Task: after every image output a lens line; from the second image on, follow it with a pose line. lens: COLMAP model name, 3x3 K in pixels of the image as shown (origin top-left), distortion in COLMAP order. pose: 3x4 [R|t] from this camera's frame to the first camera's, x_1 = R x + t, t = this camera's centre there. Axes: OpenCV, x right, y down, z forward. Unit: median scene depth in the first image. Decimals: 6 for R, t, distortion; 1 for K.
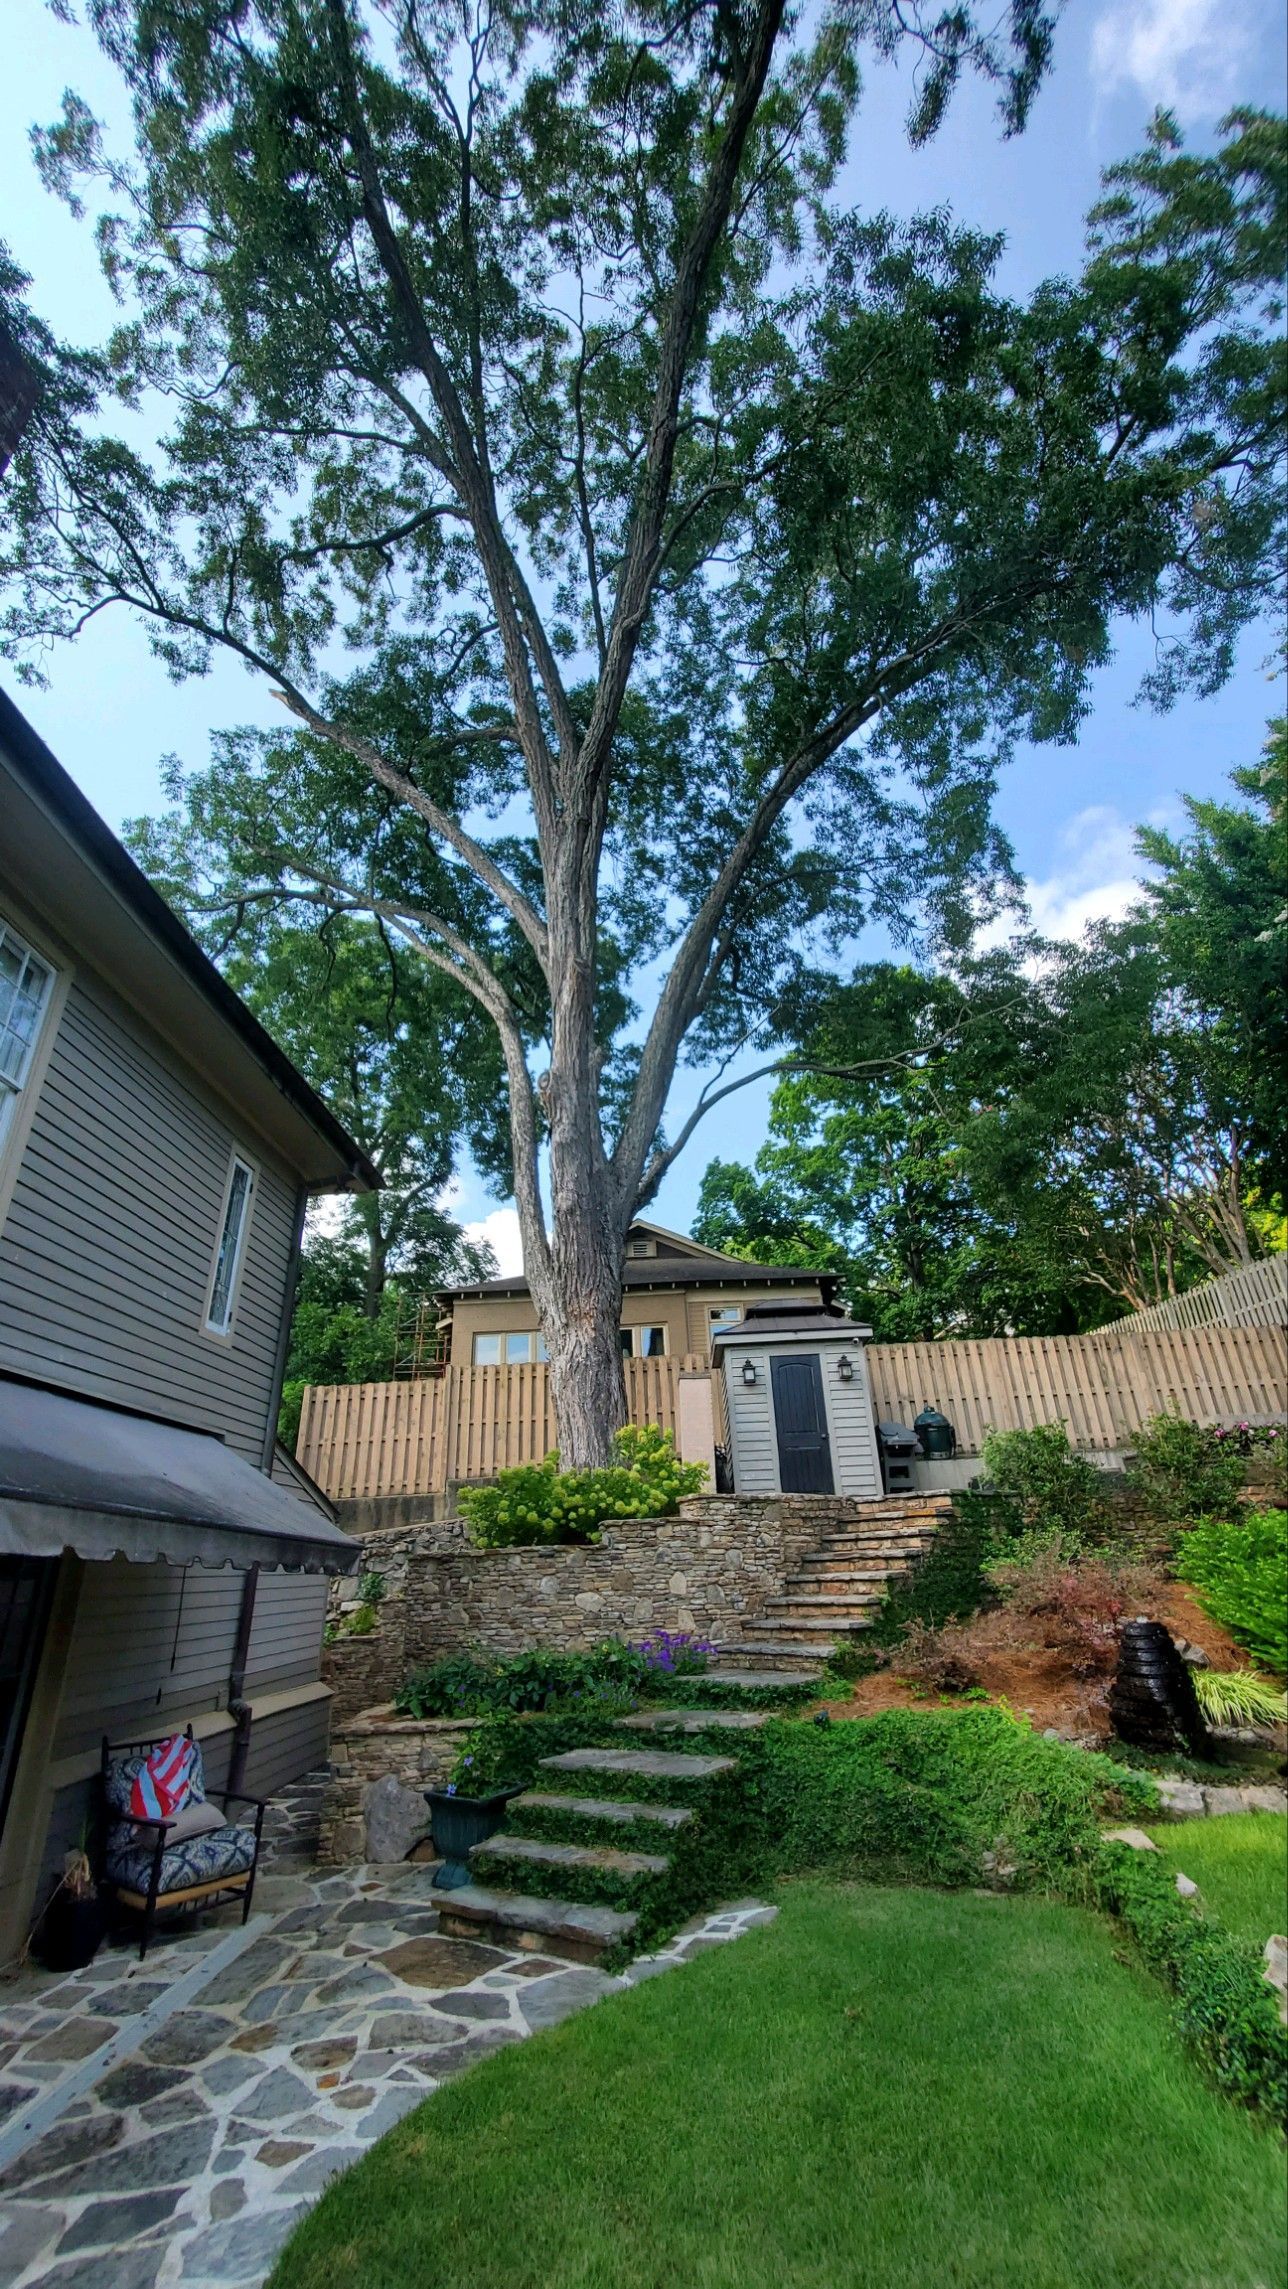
lens RADIAL K [[894.4, 0, 644.0], [0, 894.4, 1144.5], [0, 0, 1]] dist [0.014446, 0.000124]
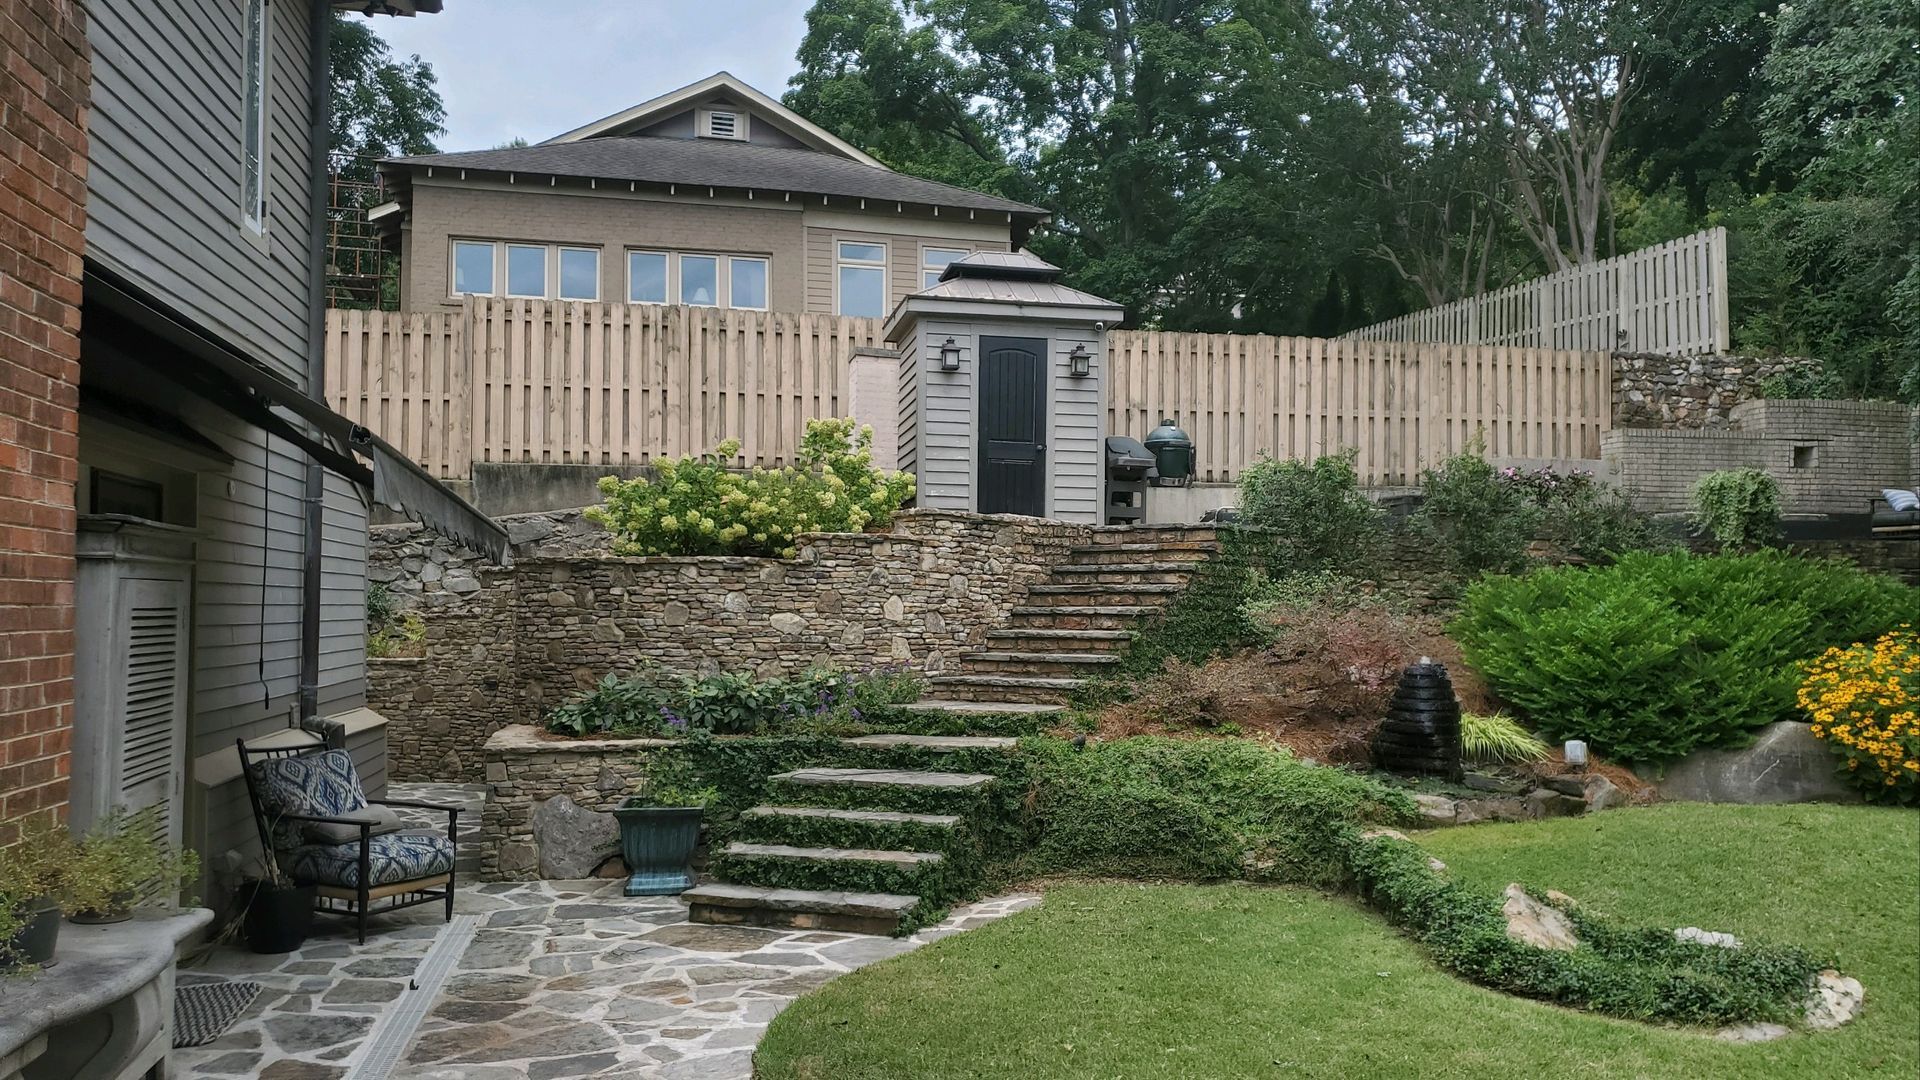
lens RADIAL K [[1465.8, 0, 1000.5], [0, 1465.8, 545.3], [0, 0, 1]] dist [0.284558, -0.696901]
pose [[0.965354, 0.059762, 0.254008, -0.206713], [-0.152493, 0.919106, 0.363305, -0.062315], [-0.211749, -0.389453, 0.896376, -0.190845]]
